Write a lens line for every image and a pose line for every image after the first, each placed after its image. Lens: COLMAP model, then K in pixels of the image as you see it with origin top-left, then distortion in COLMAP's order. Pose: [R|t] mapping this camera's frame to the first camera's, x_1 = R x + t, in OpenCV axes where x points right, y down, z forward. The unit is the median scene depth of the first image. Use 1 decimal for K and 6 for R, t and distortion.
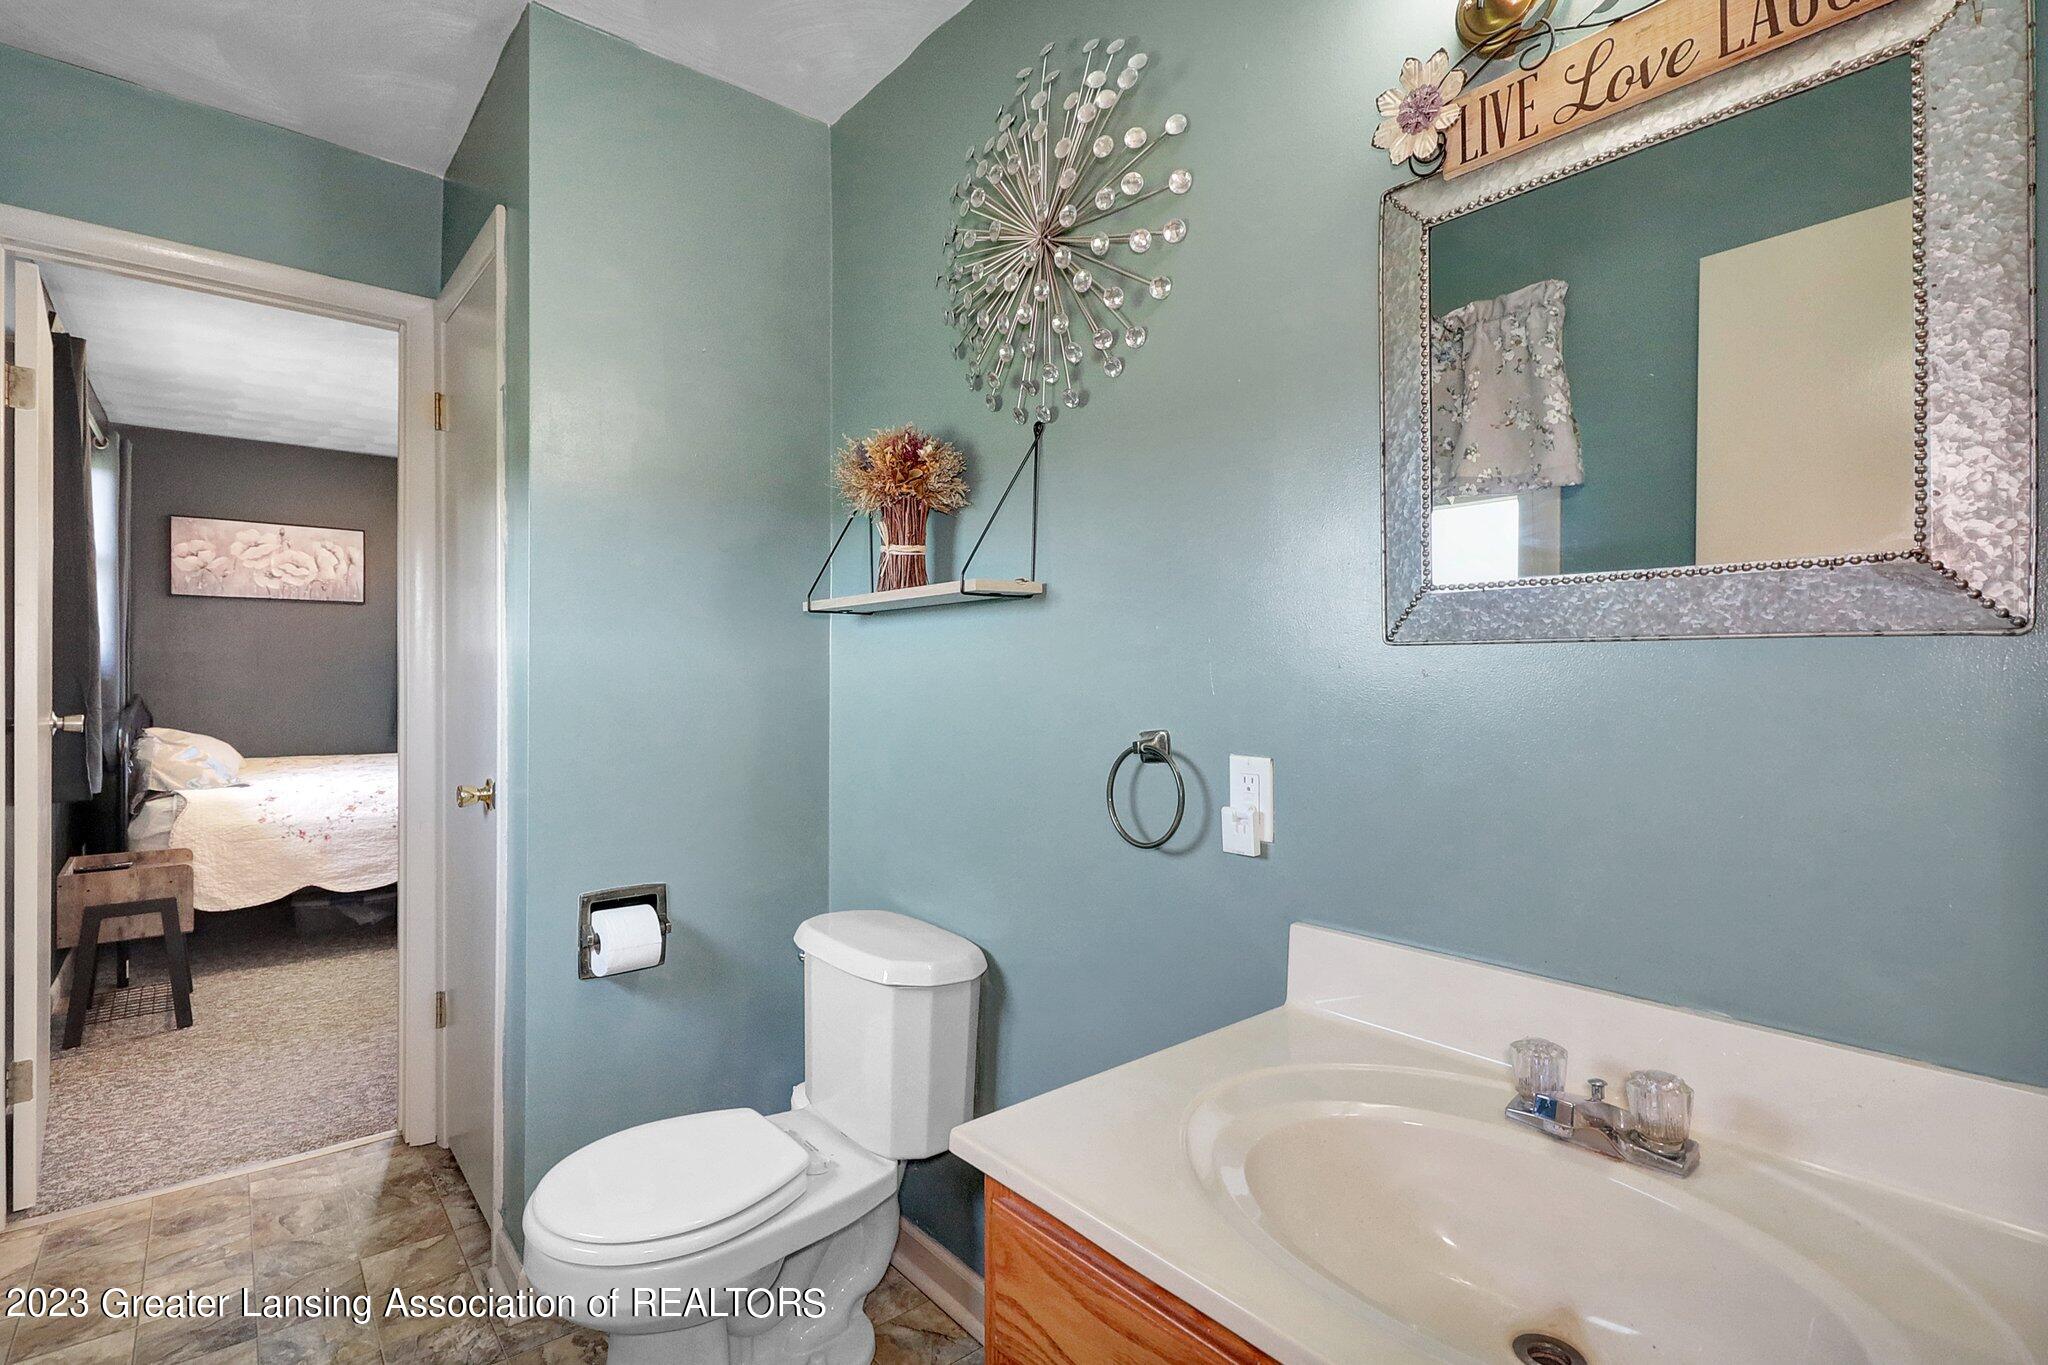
lens RADIAL K [[959.0, 0, 1019.2], [0, 959.0, 676.3], [0, 0, 1]] dist [0.000055, -0.000096]
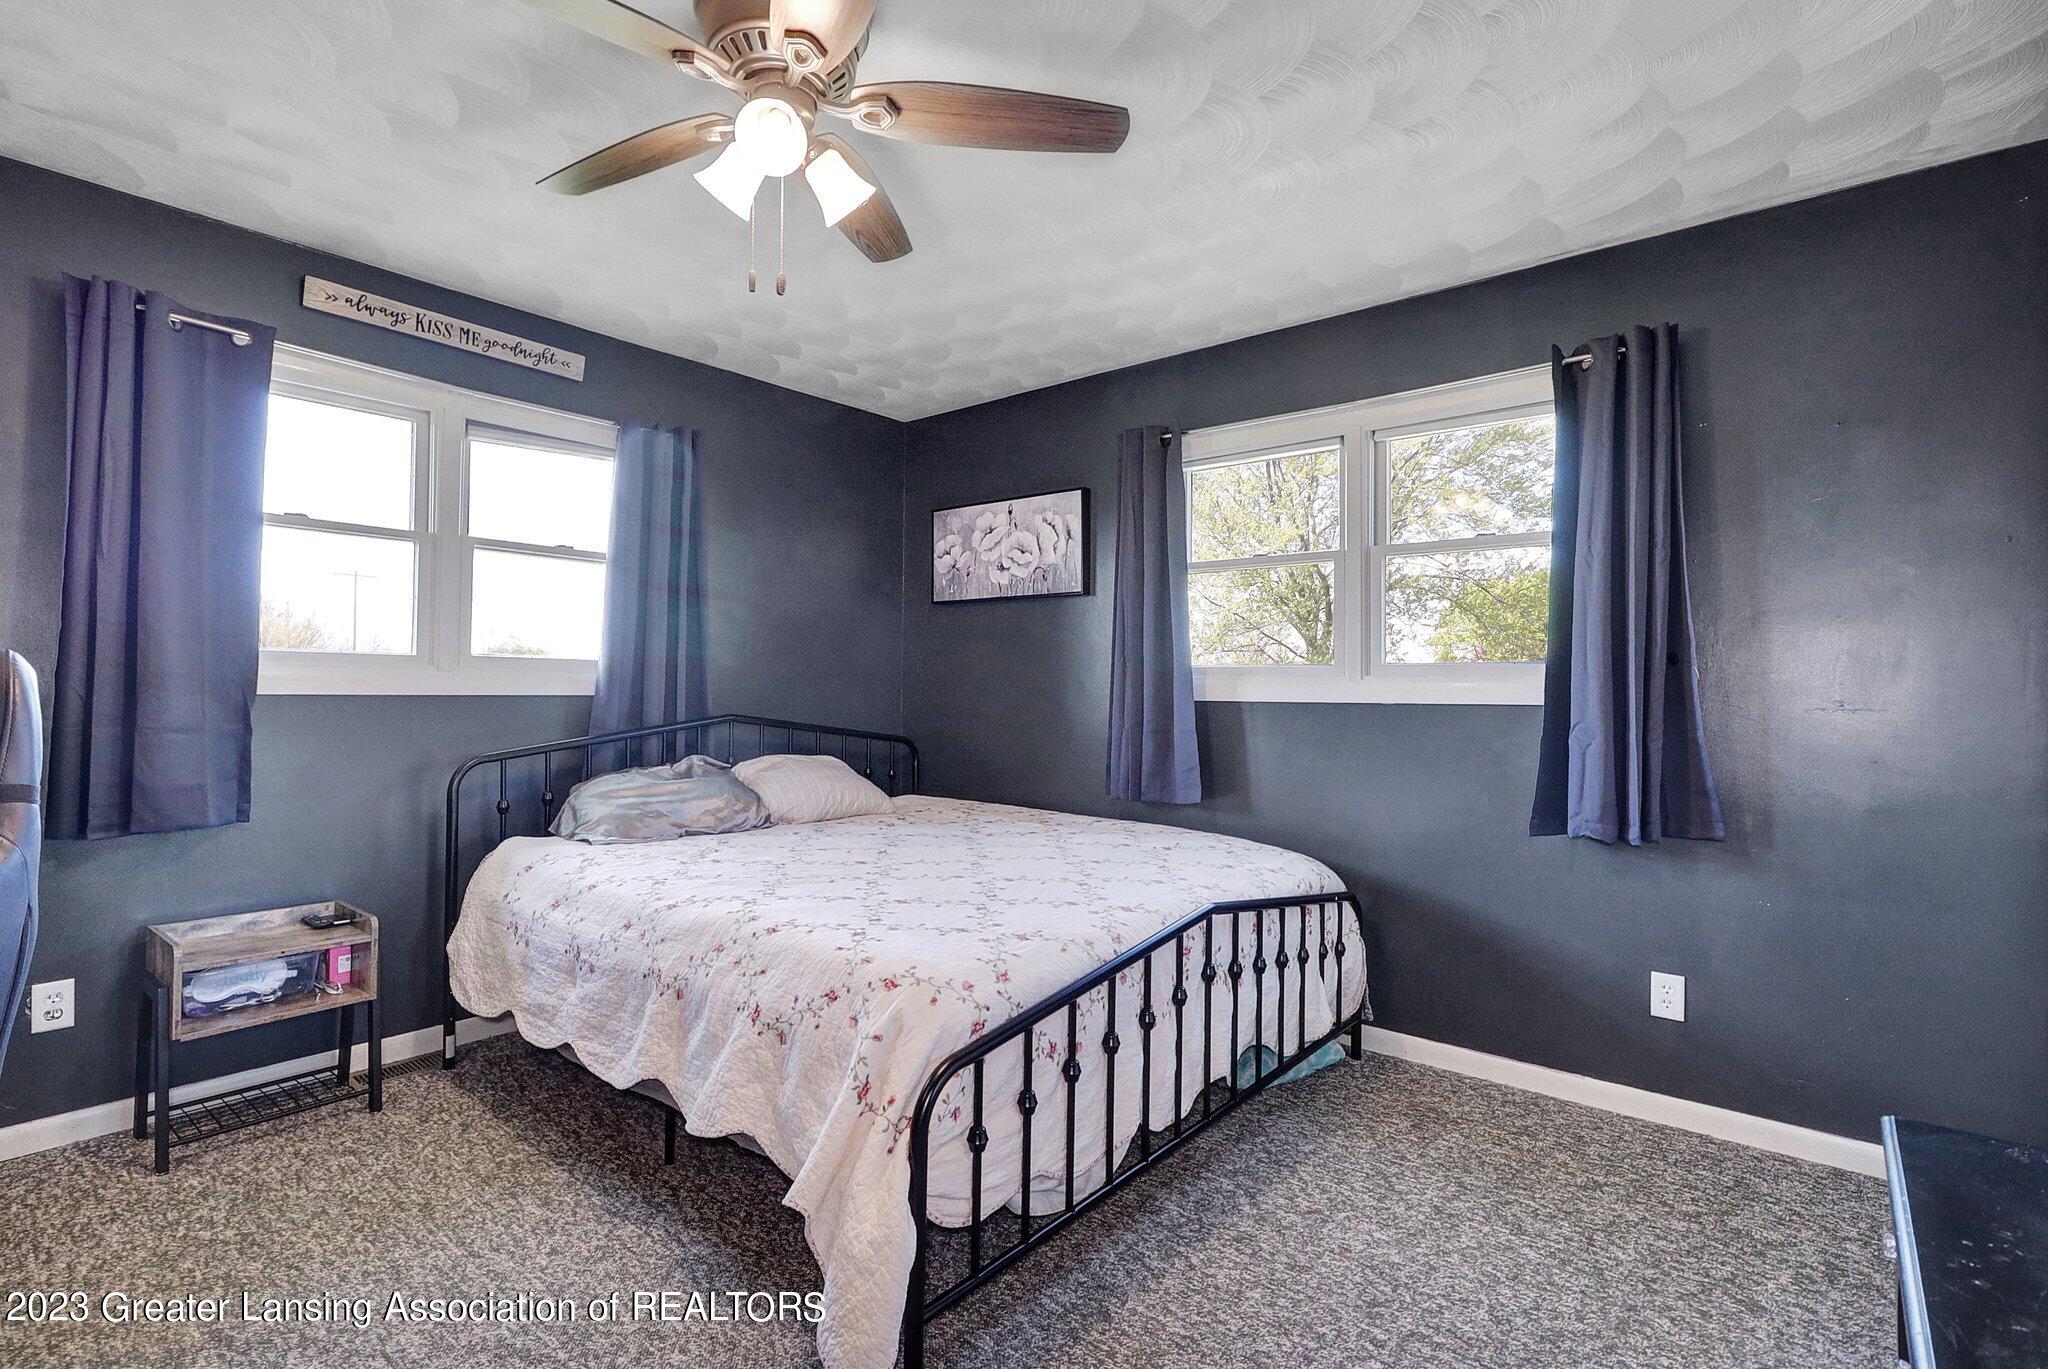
lens RADIAL K [[959.0, 0, 1019.5], [0, 959.0, 689.6], [0, 0, 1]] dist [0.000055, -0.000096]
pose [[0.177371, 0.004172, -0.984135, -0.010508], [-0.011768, 0.999929, 0.002118, -0.007842], [0.984074, 0.011205, 0.177407, 0.883414]]
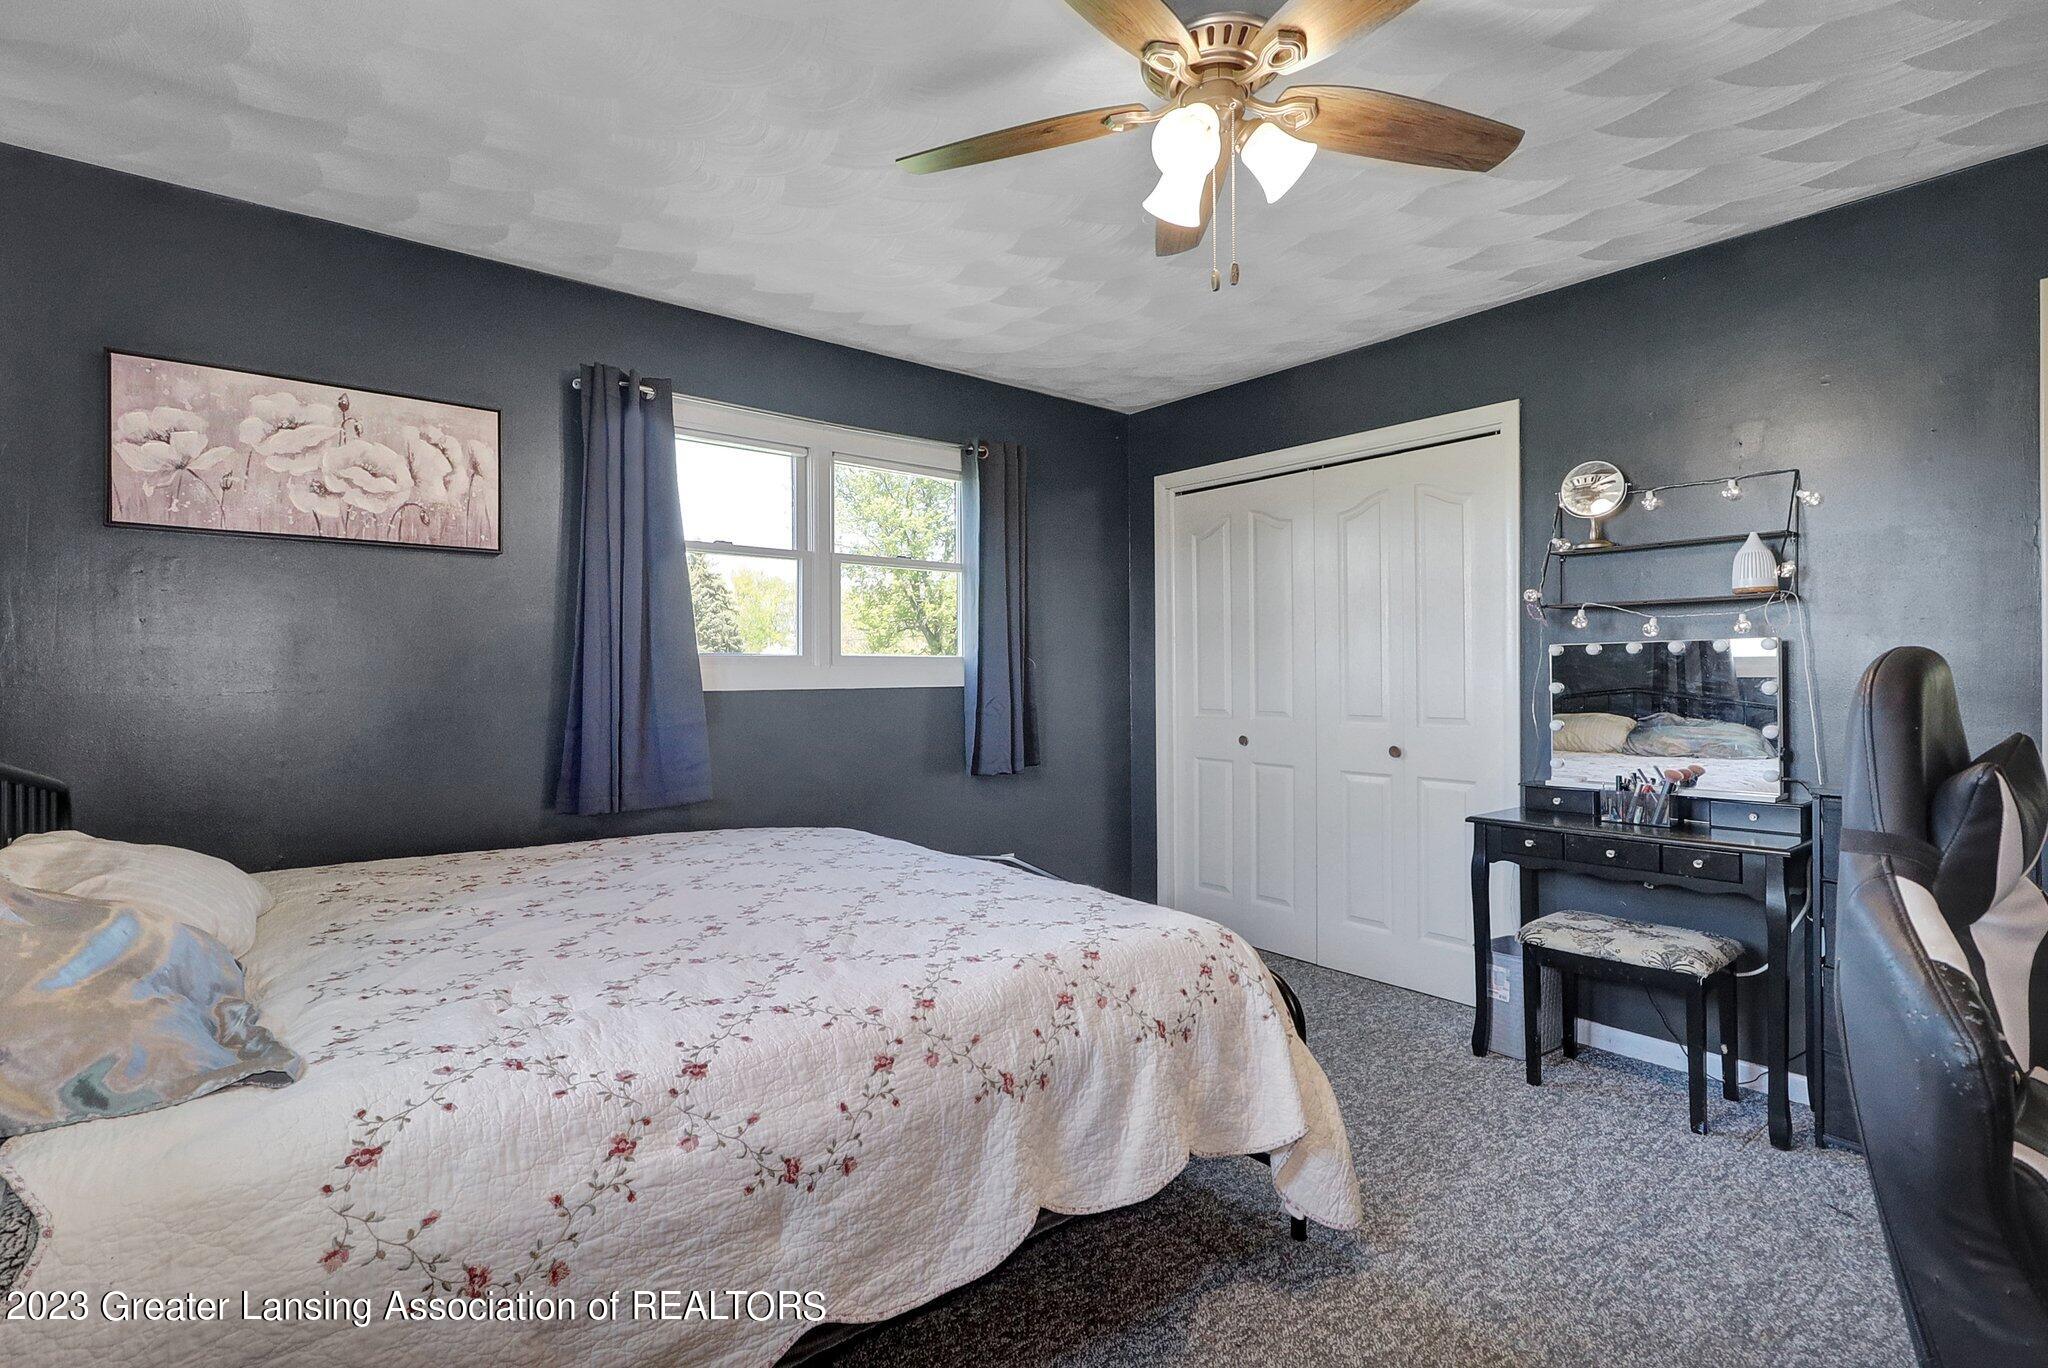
lens RADIAL K [[959.0, 0, 1023.9], [0, 959.0, 674.9], [0, 0, 1]] dist [0.000055, -0.000096]
pose [[0.999895, -0.007206, -0.012549, -0.420526], [0.007128, 0.999955, -0.006227, -0.005437], [0.012593, 0.006137, 0.999902, 0.520625]]
